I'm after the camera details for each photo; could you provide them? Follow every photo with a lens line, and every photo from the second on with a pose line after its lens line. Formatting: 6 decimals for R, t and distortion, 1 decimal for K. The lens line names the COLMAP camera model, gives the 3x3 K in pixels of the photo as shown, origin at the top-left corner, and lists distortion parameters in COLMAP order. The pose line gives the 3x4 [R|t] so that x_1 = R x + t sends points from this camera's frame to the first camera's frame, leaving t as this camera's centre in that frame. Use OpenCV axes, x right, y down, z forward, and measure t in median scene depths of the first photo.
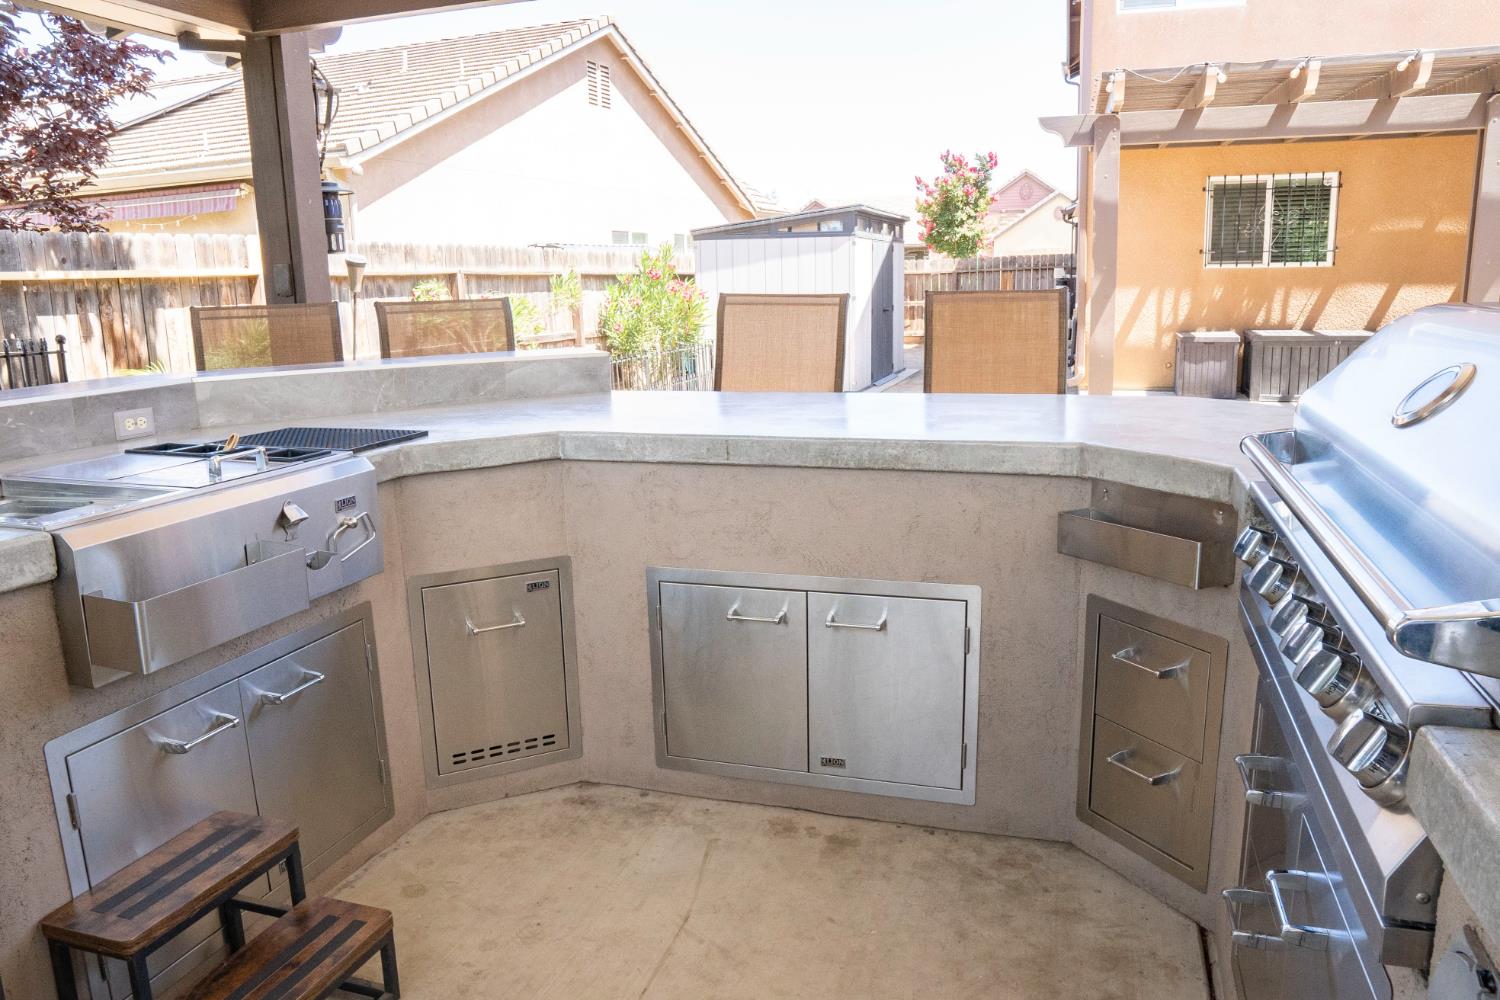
lens RADIAL K [[1060.7, 0, 763.7], [0, 1060.7, 486.7], [0, 0, 1]] dist [-0.099991, 0.053731]
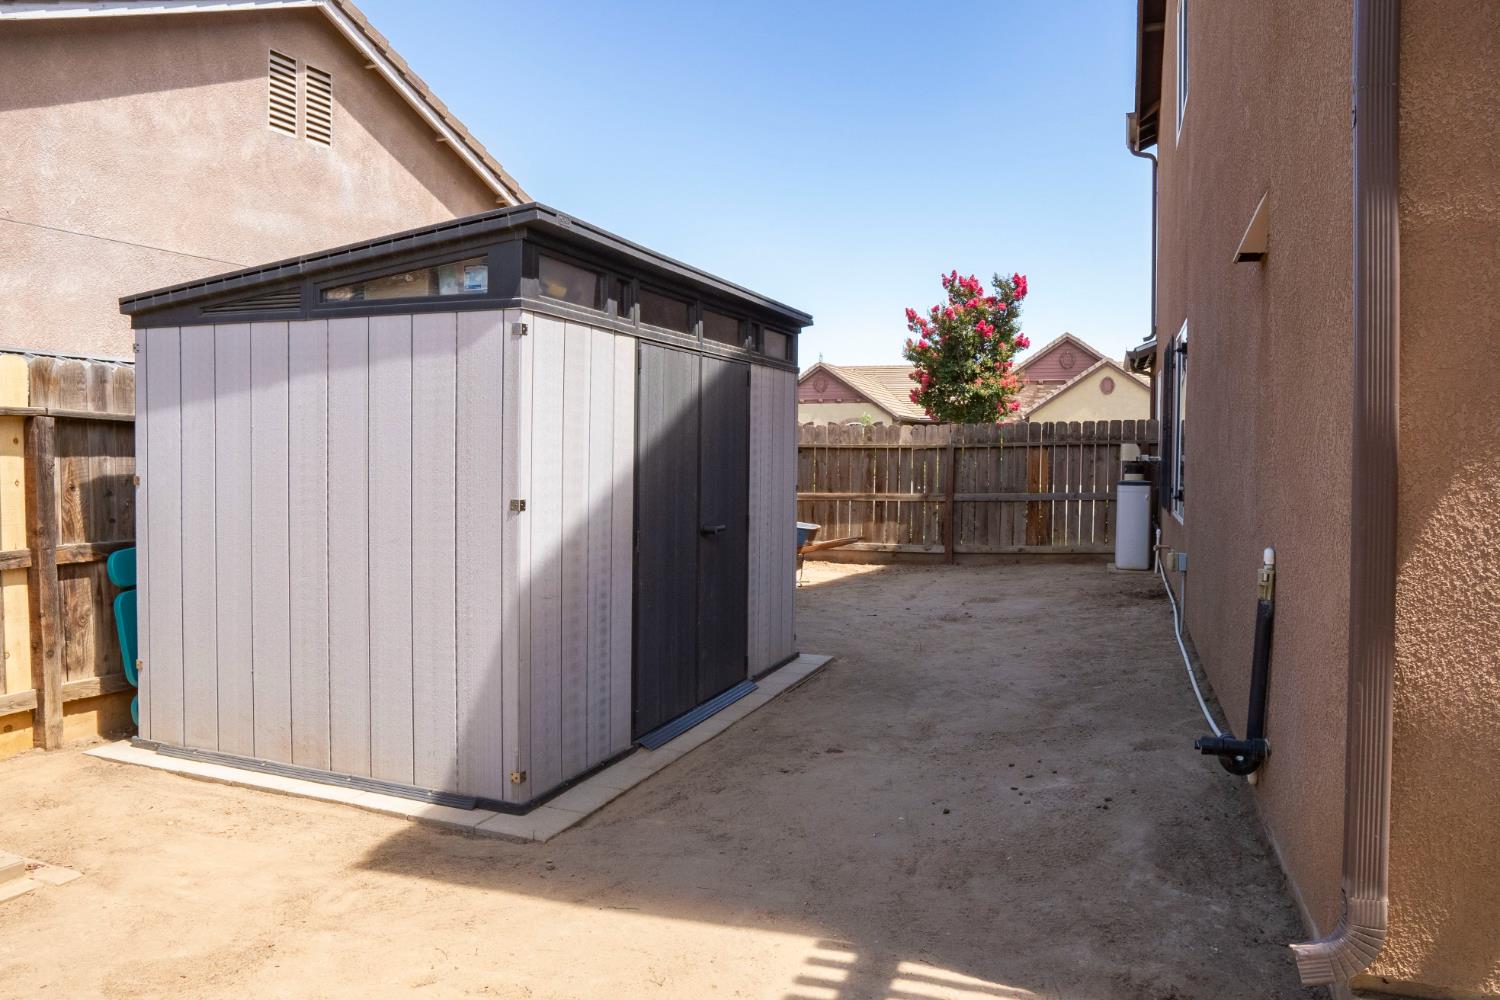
lens RADIAL K [[1060.7, 0, 742.6], [0, 1060.7, 468.4], [0, 0, 1]] dist [-0.099991, 0.053731]
pose [[0.997756, 0.033286, -0.058087, 0.082527], [-0.043118, 0.983226, -0.177219, -0.067111], [0.051213, 0.179326, 0.982456, 0.340299]]
